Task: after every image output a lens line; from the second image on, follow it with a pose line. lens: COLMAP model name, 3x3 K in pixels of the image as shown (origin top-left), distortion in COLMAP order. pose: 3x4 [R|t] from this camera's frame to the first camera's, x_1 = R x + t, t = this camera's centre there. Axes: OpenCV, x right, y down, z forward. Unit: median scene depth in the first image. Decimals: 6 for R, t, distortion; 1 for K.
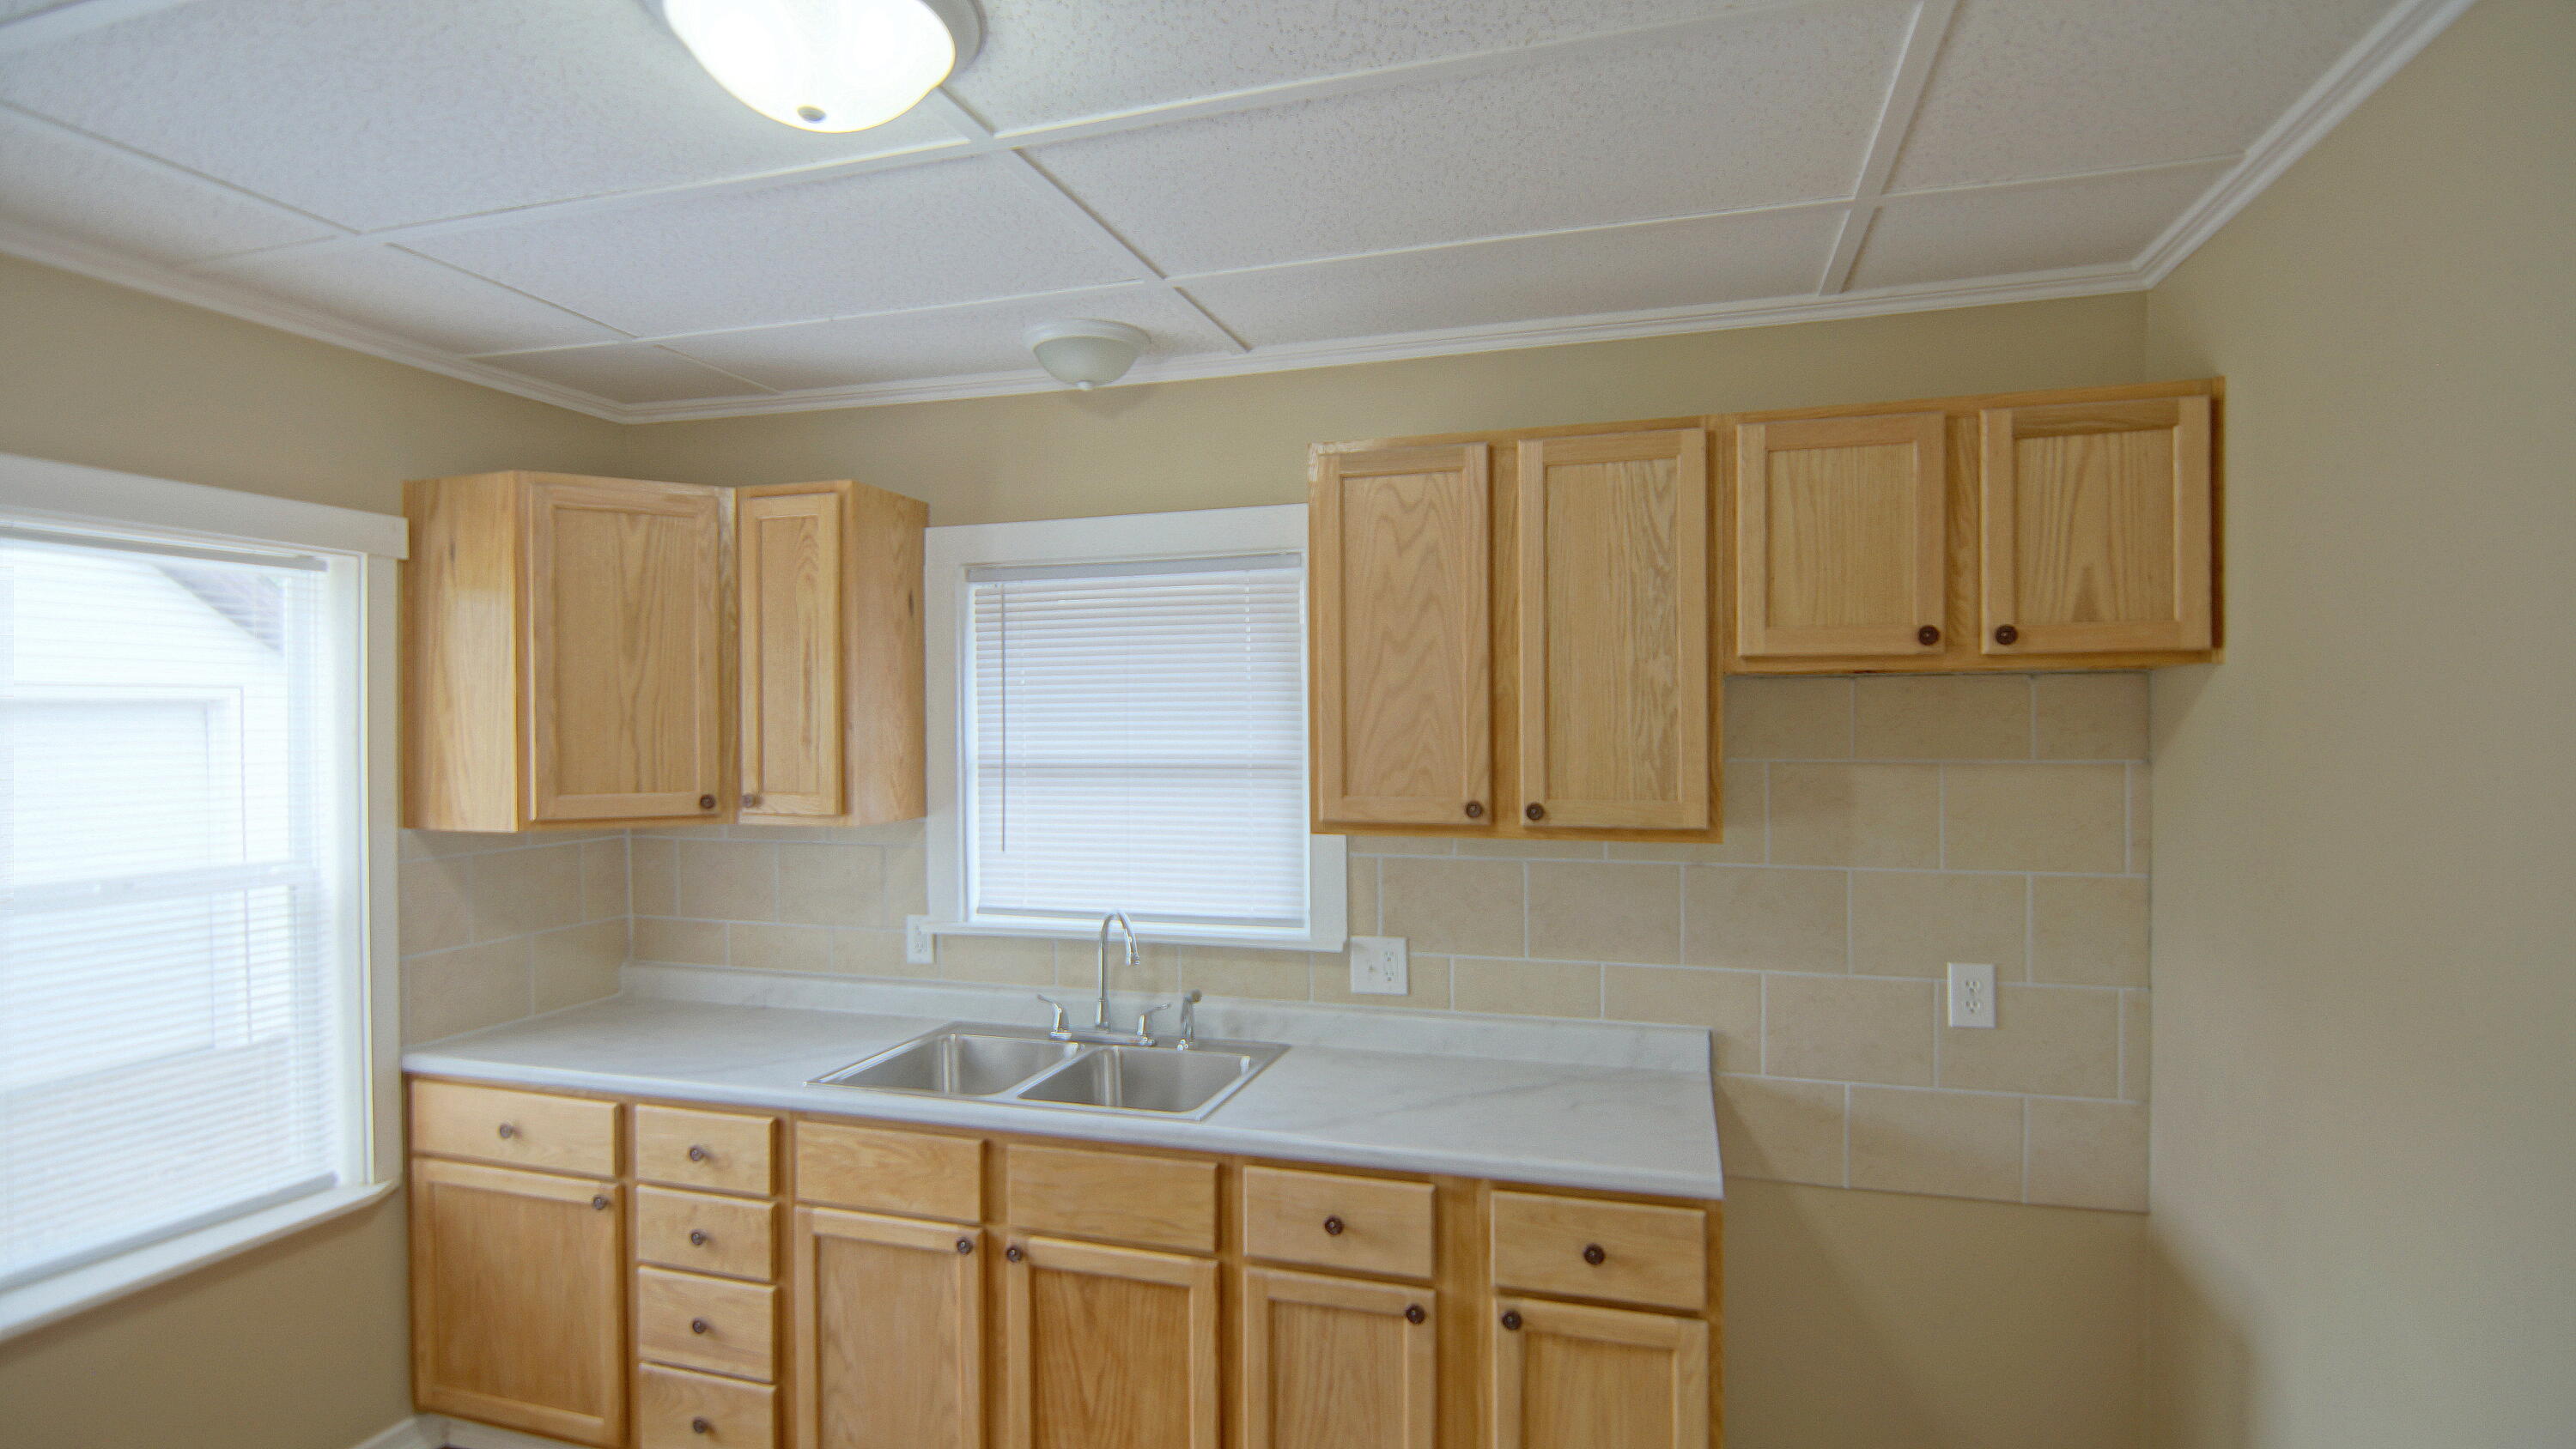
lens RADIAL K [[1239.2, 0, 1292.8], [0, 1239.2, 736.6], [0, 0, 1]] dist [-0.020643, 0.000434]
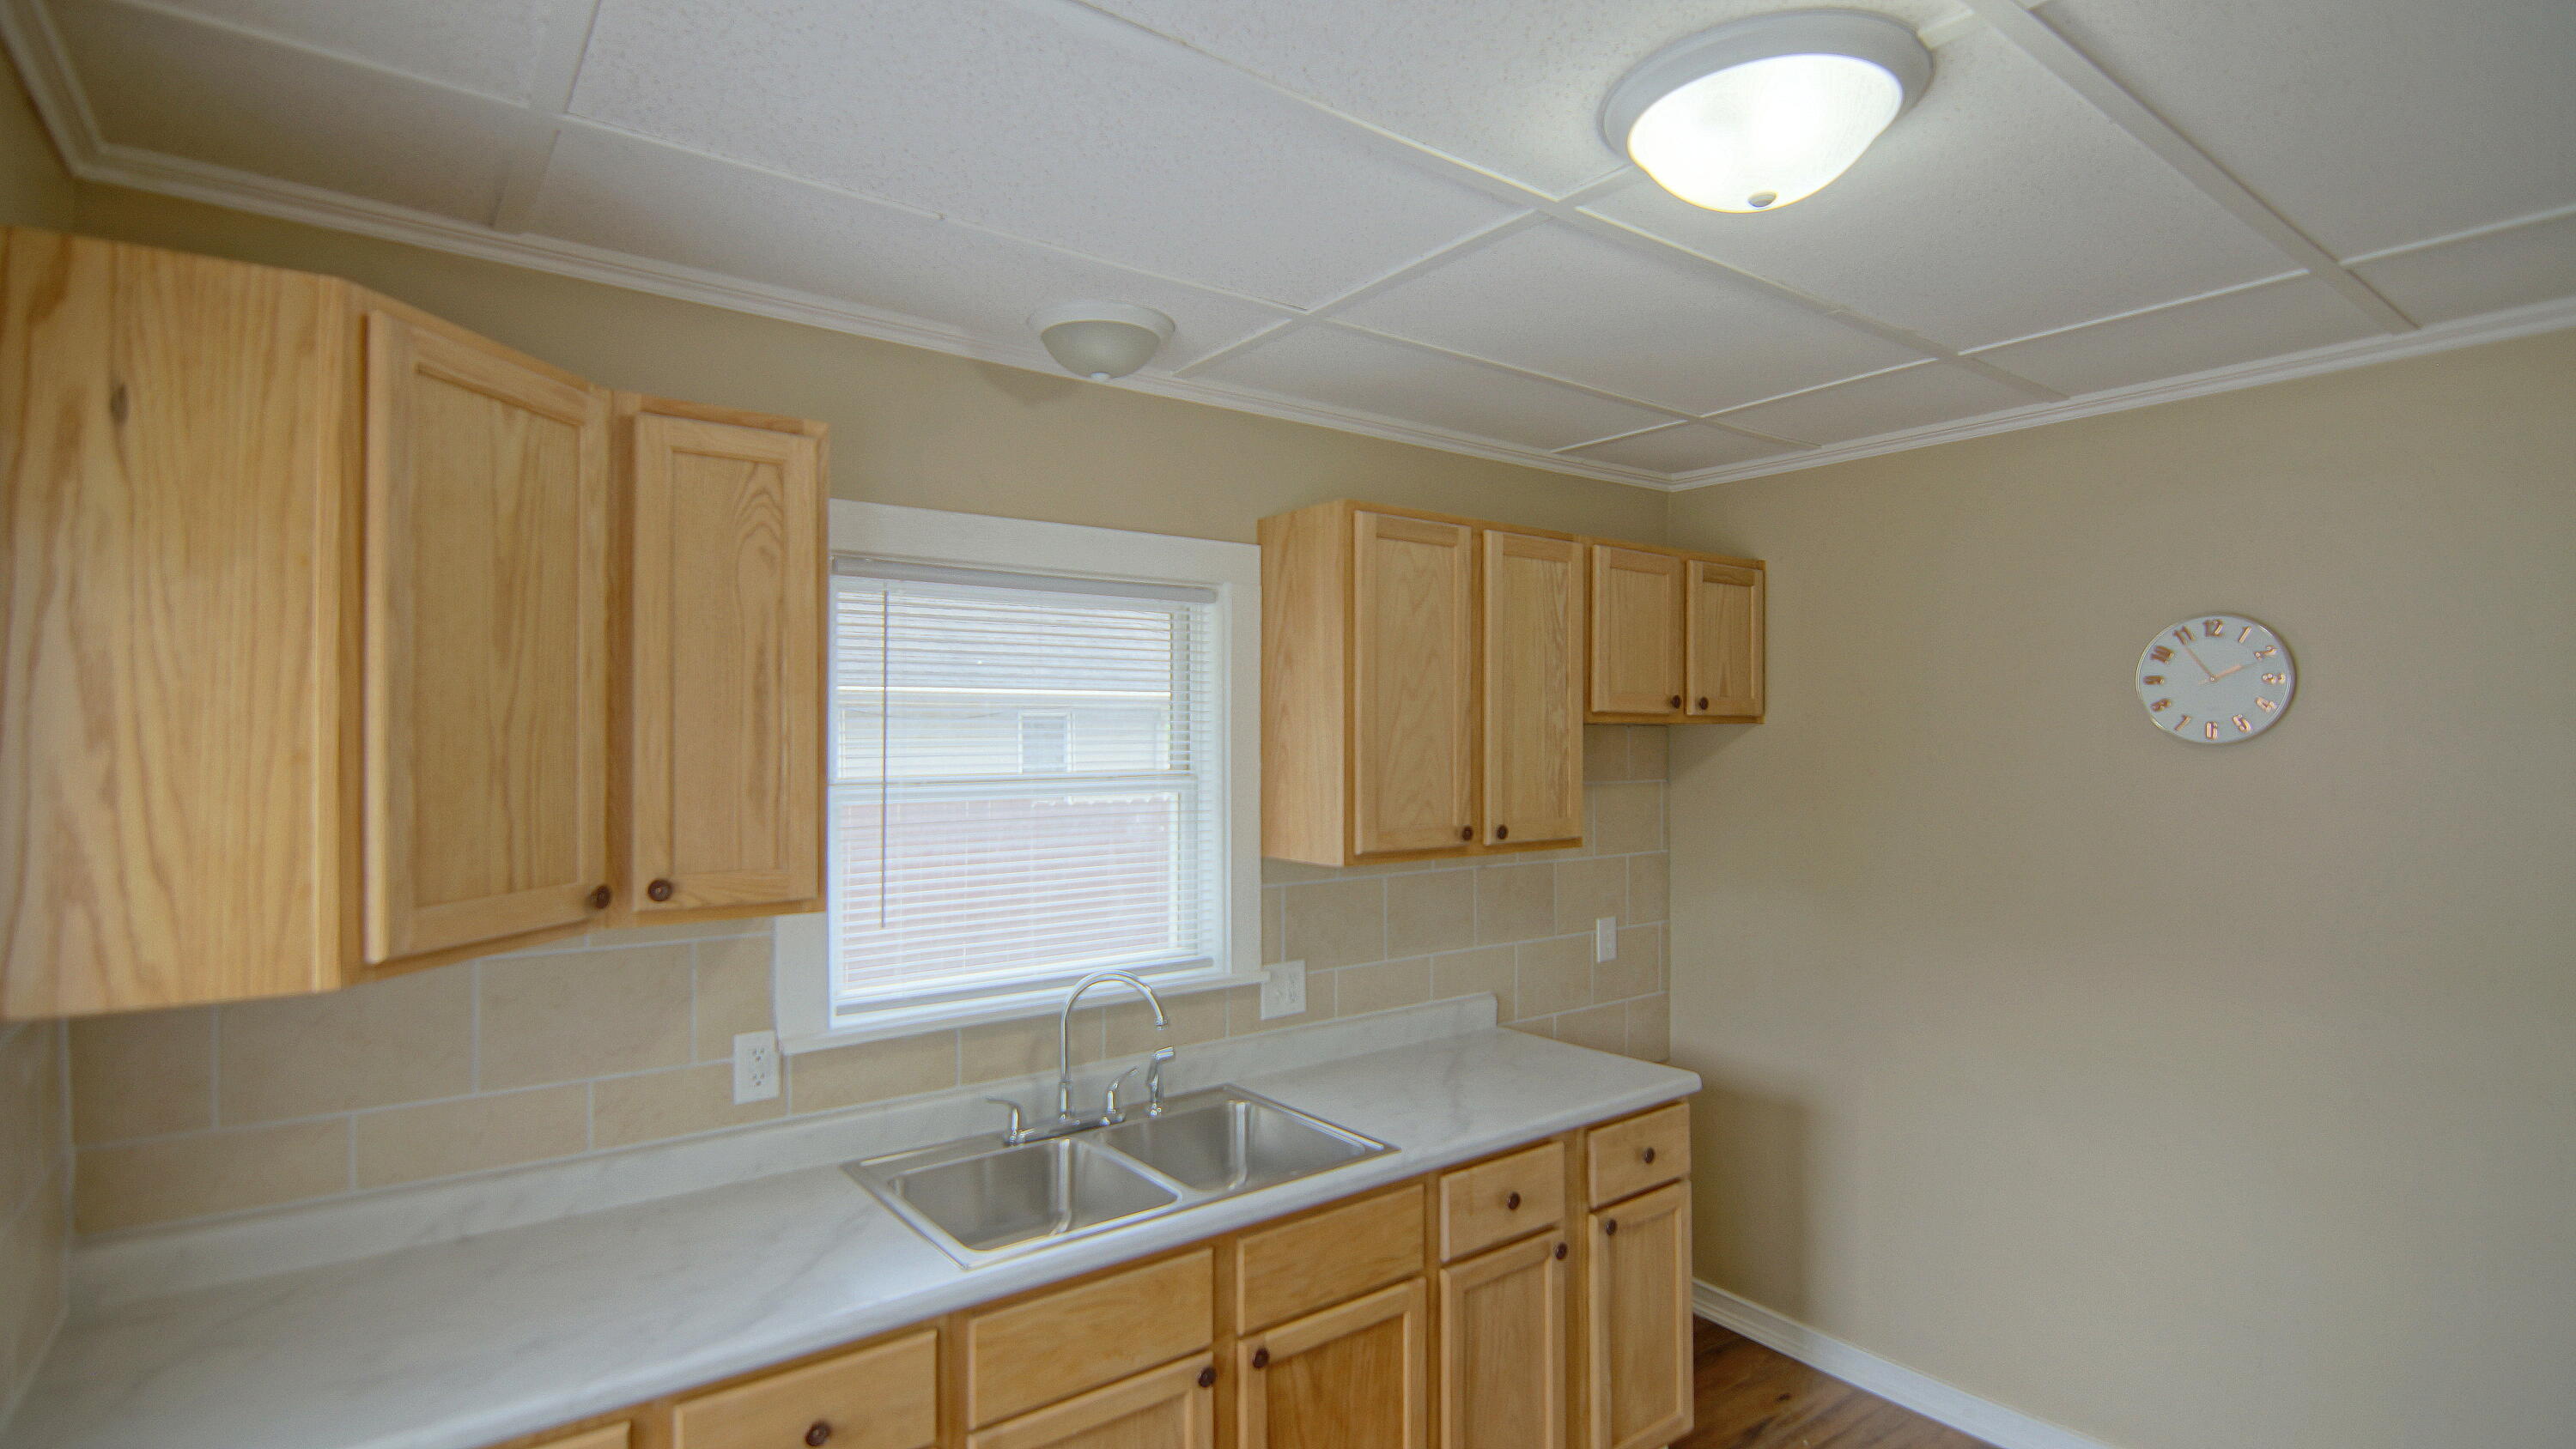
lens RADIAL K [[1239.2, 0, 1293.4], [0, 1239.2, 727.1], [0, 0, 1]] dist [-0.020643, 0.000434]
pose [[0.586237, 0.012398, 0.810045, -0.892195], [0.004277, 0.999822, -0.018398, -0.021510], [-0.810128, 0.014250, 0.586079, 0.425094]]
